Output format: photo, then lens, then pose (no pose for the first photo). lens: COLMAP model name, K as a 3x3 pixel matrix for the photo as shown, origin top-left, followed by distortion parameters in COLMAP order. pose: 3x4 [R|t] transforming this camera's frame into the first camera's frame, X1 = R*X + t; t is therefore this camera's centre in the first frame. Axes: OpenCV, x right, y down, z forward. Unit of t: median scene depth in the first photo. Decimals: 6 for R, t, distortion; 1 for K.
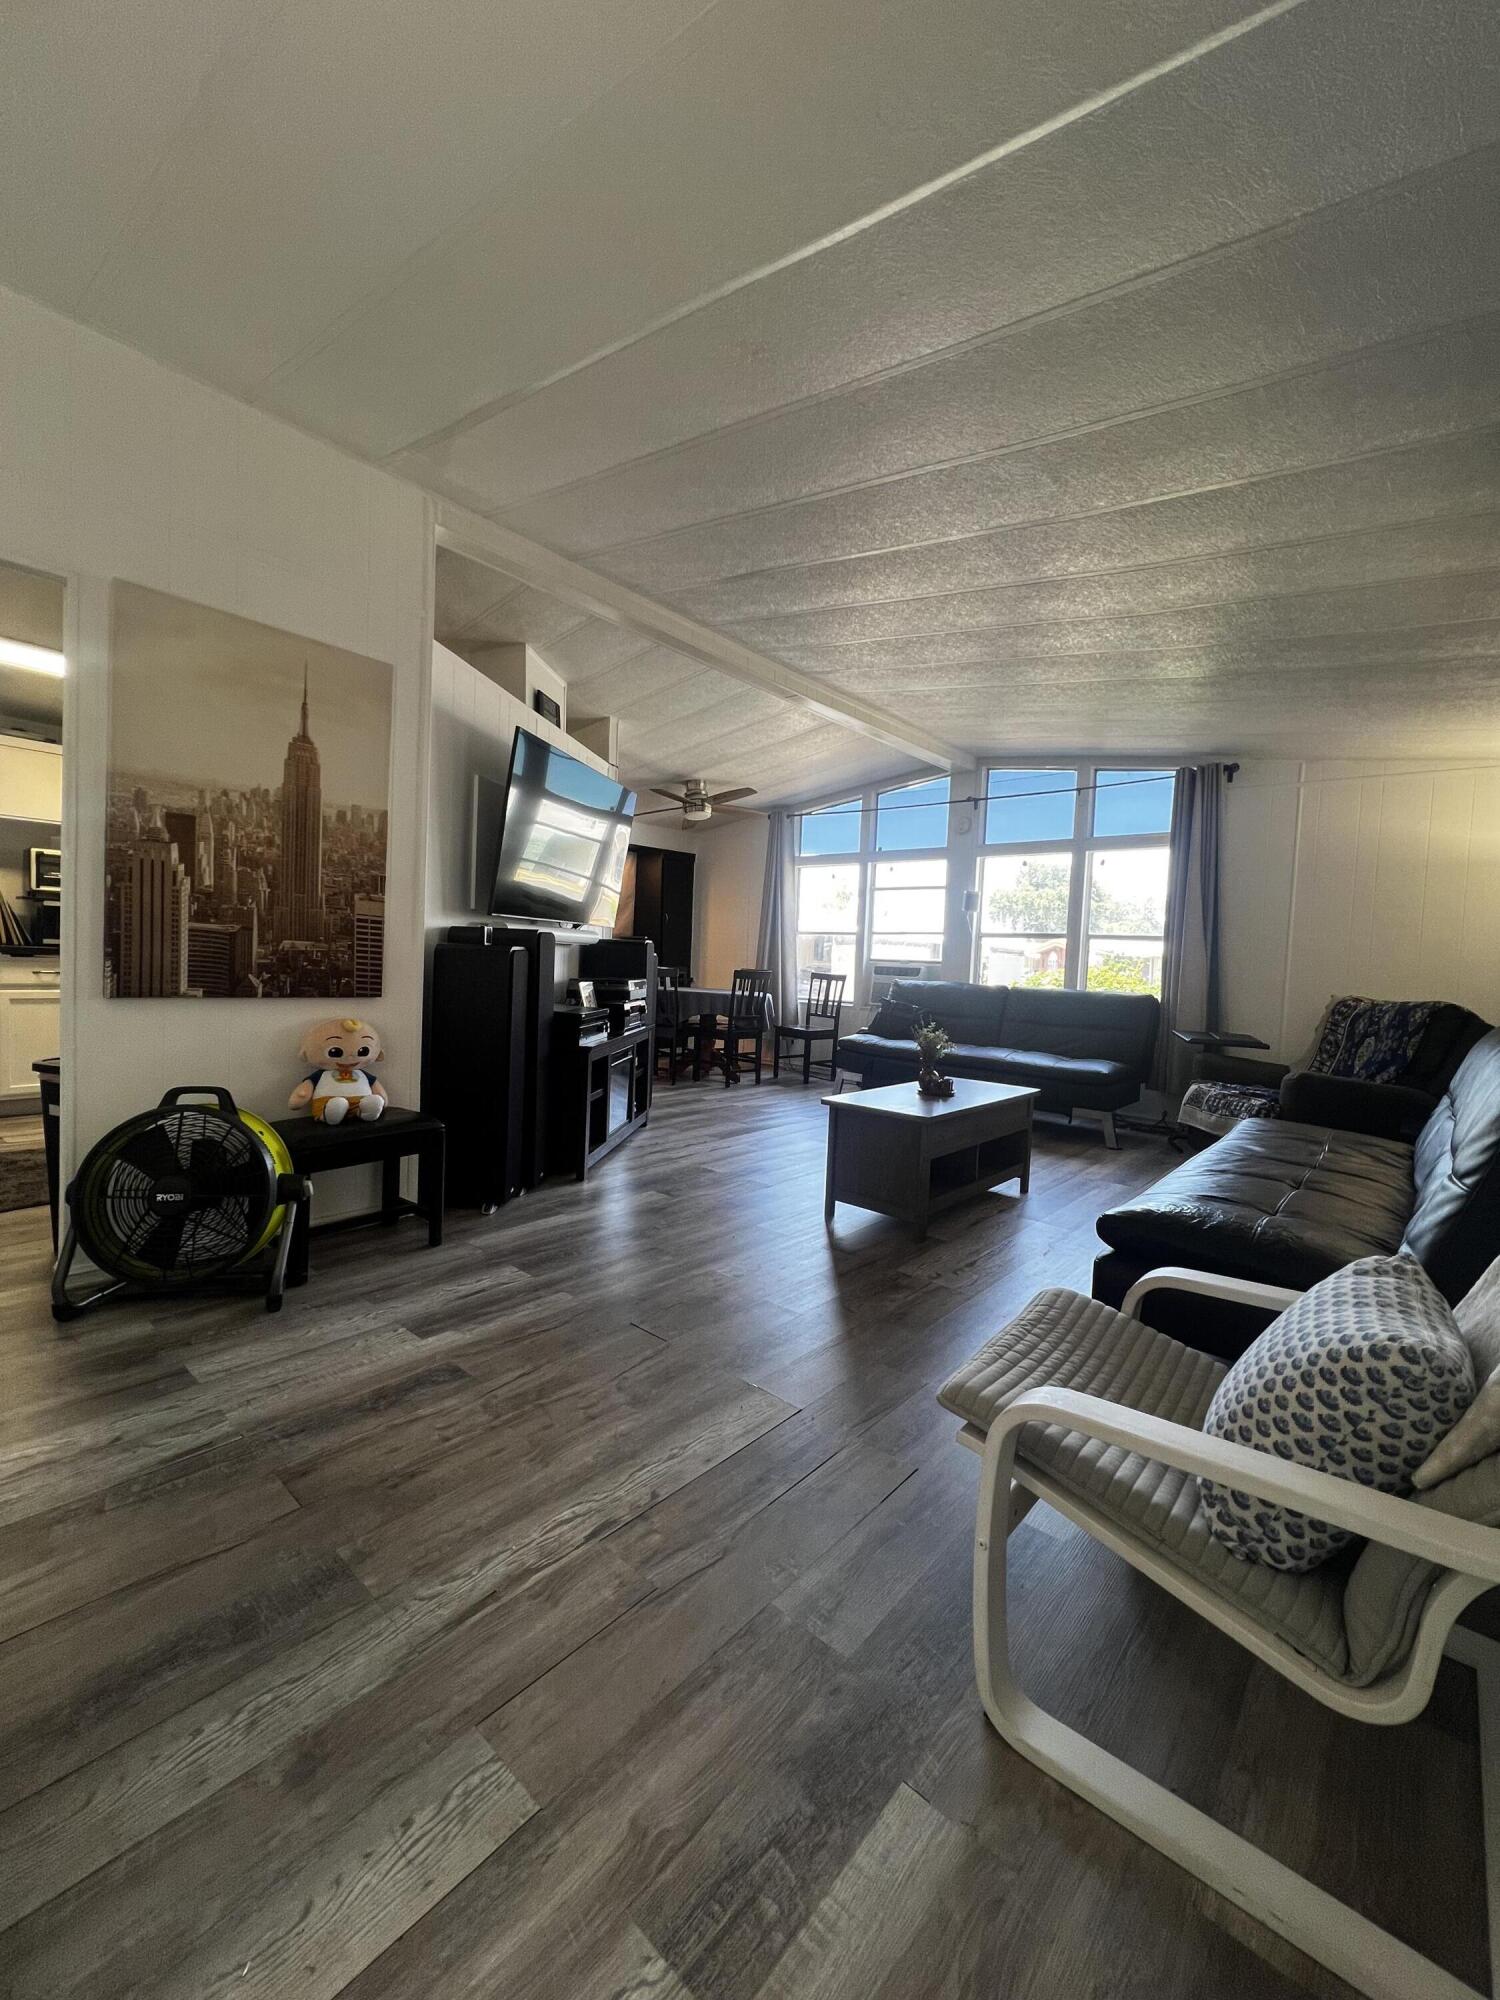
lens RADIAL K [[796.8, 0, 752.9], [0, 796.8, 997.3], [0, 0, 1]] dist [-0.002036, -0.000571]
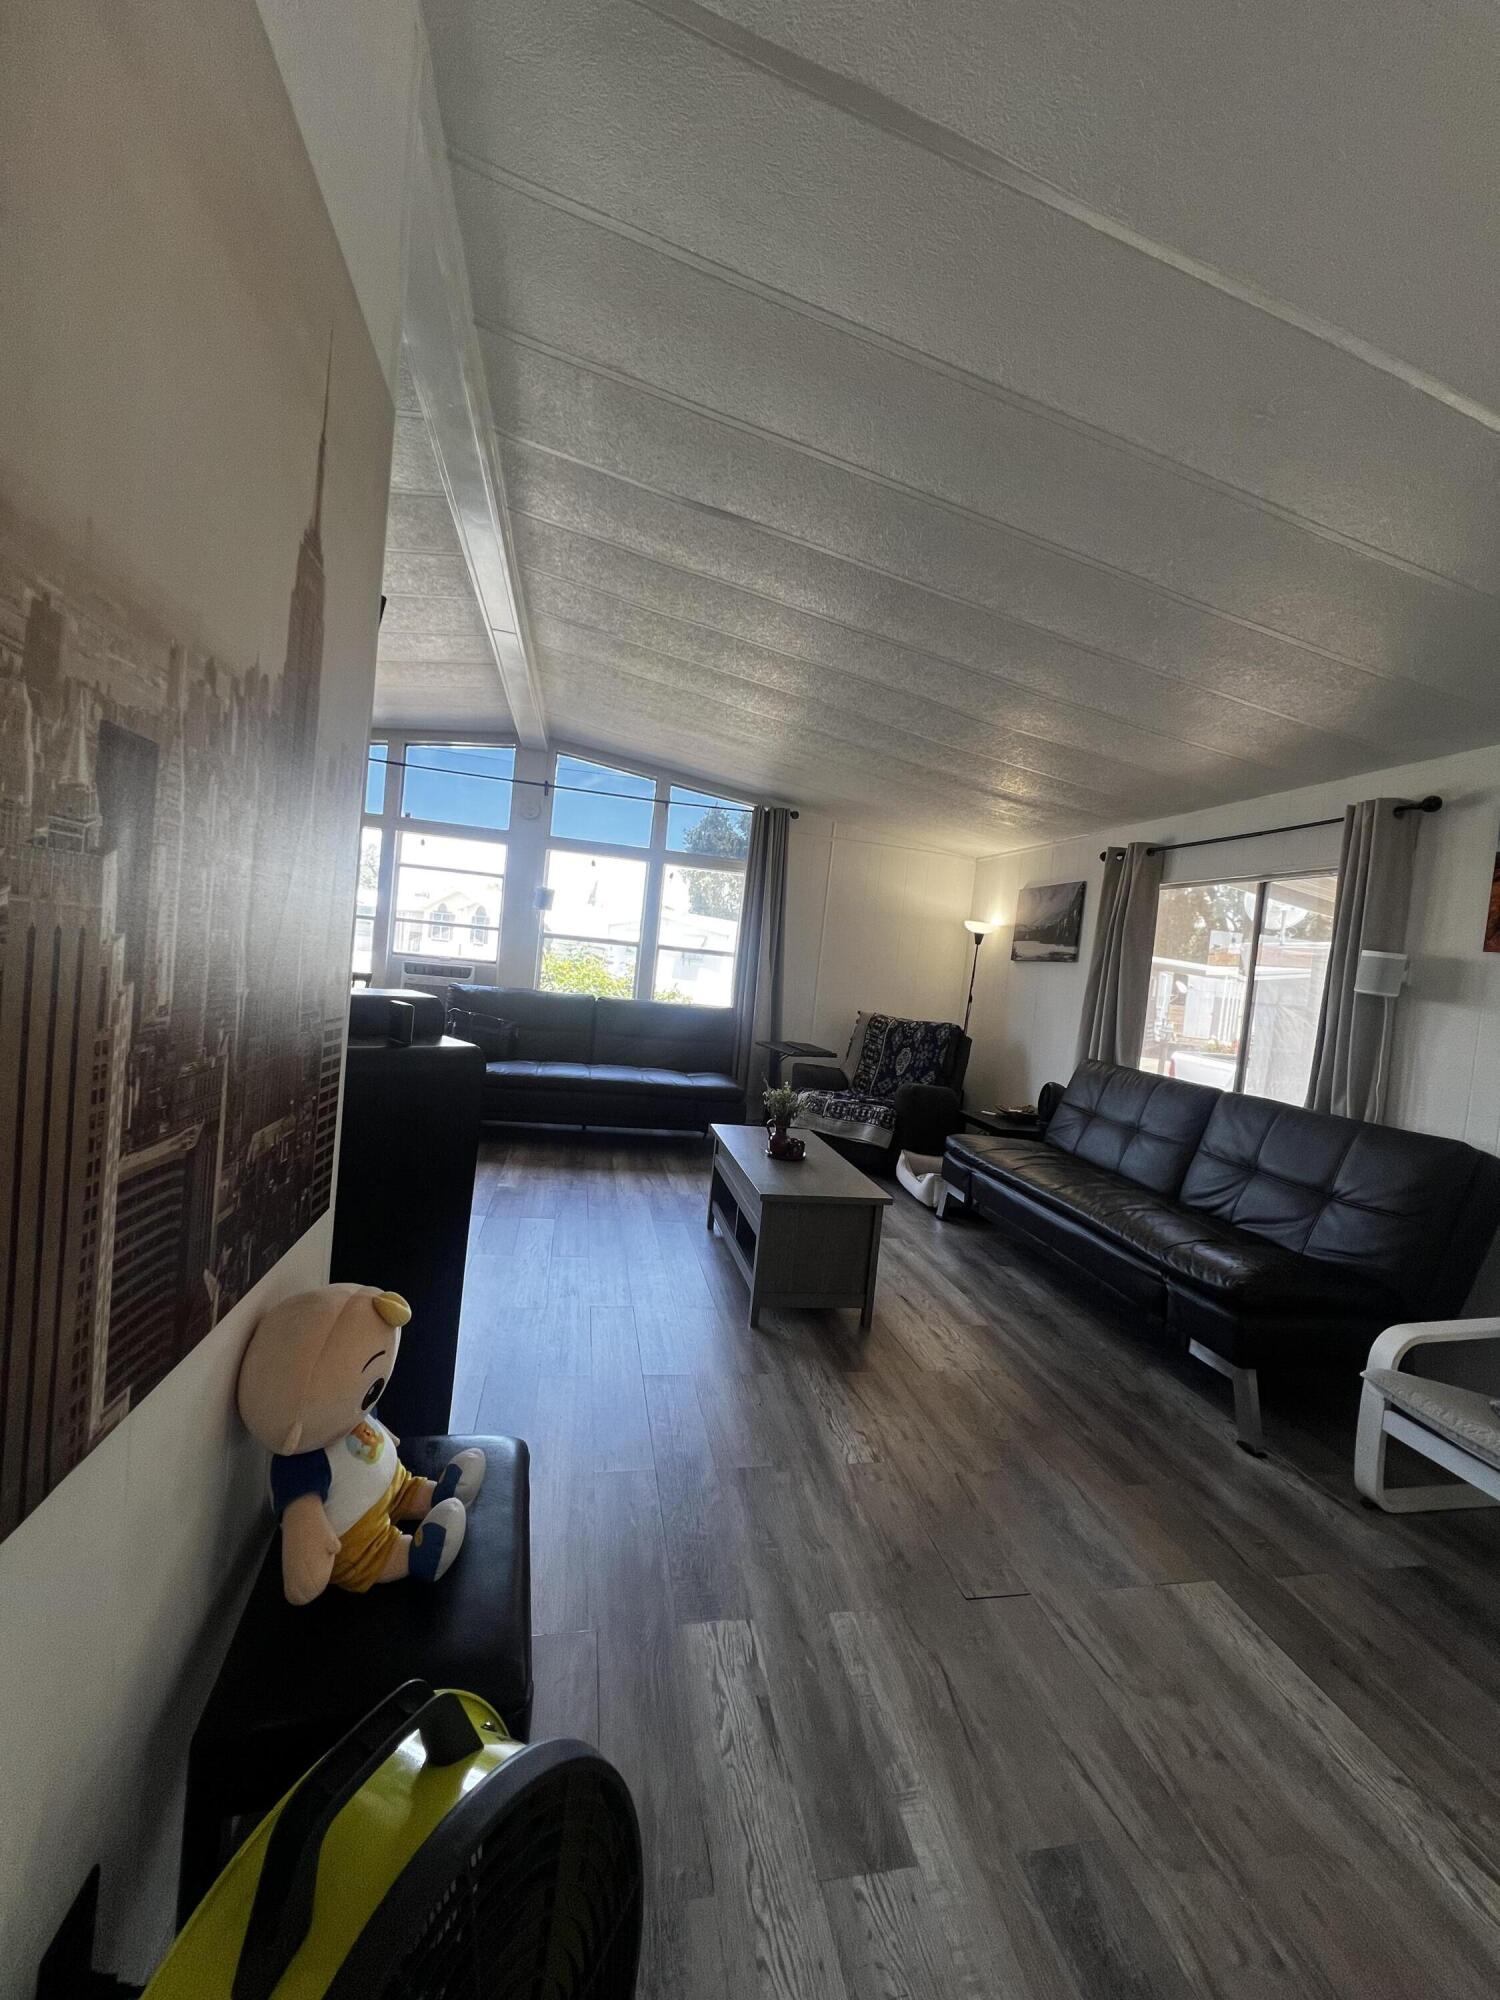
lens RADIAL K [[796.8, 0, 751.9], [0, 796.8, 992.8], [0, 0, 1]] dist [-0.002036, -0.000571]
pose [[0.607951, -0.015361, 0.793826, -0.383862], [-0.034858, 0.998332, 0.046014, -0.081322], [-0.793209, -0.055645, 0.606401, 0.333631]]
